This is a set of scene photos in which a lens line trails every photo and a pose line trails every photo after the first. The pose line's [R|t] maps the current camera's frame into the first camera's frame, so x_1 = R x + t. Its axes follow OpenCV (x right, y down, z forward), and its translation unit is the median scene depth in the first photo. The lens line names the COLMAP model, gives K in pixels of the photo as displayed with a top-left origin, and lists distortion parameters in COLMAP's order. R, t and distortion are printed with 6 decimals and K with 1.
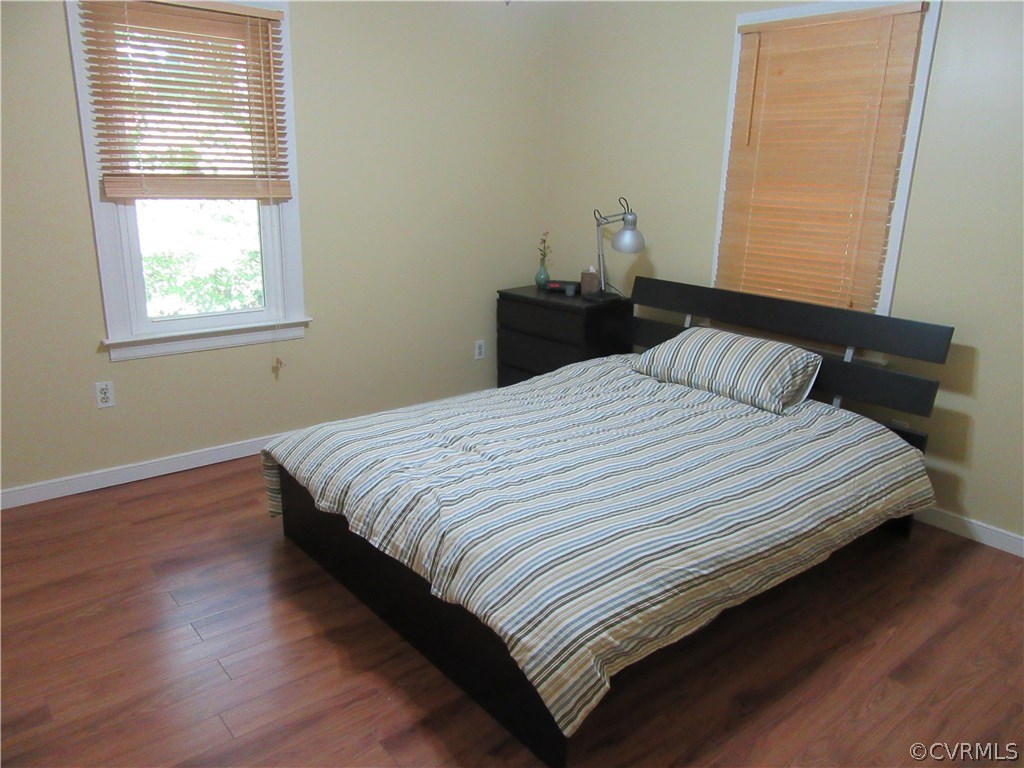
lens RADIAL K [[758.1, 0, 512.9], [0, 758.1, 388.9], [0, 0, 1]] dist [0.014043, -0.004019]
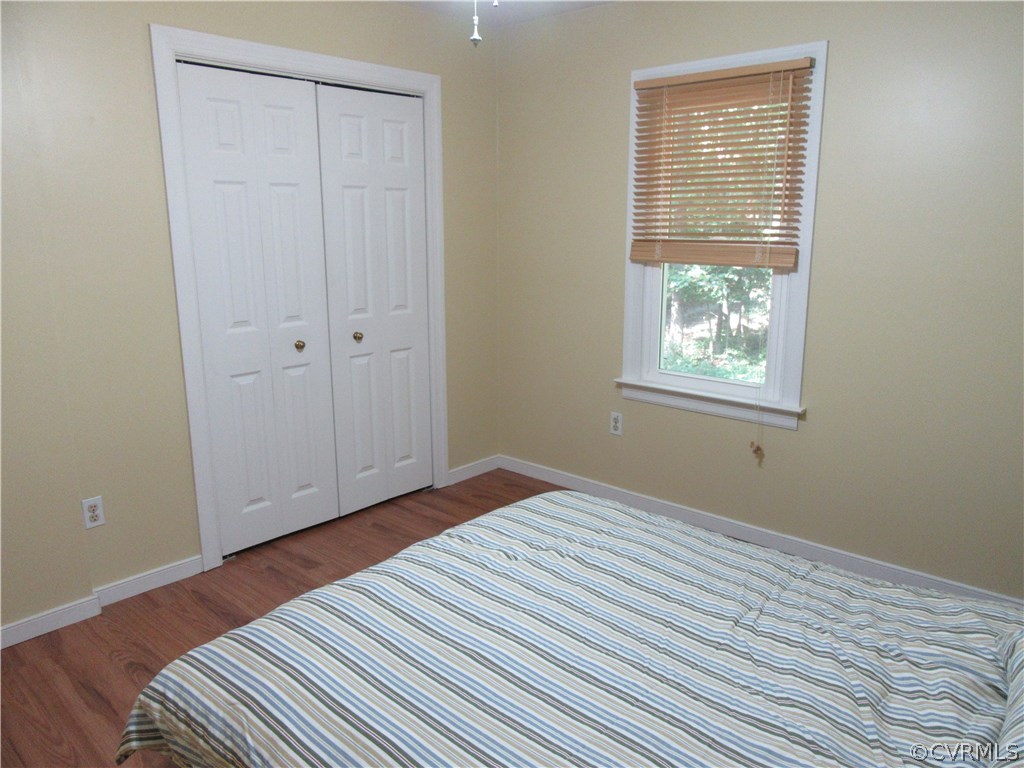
lens RADIAL K [[758.1, 0, 515.9], [0, 758.1, 380.8], [0, 0, 1]] dist [0.014043, -0.004019]
pose [[0.165138, 0.187926, -0.968201, 0.585806], [-0.277364, 0.950909, 0.137262, -0.182093], [0.946466, 0.245877, 0.209156, 0.626813]]
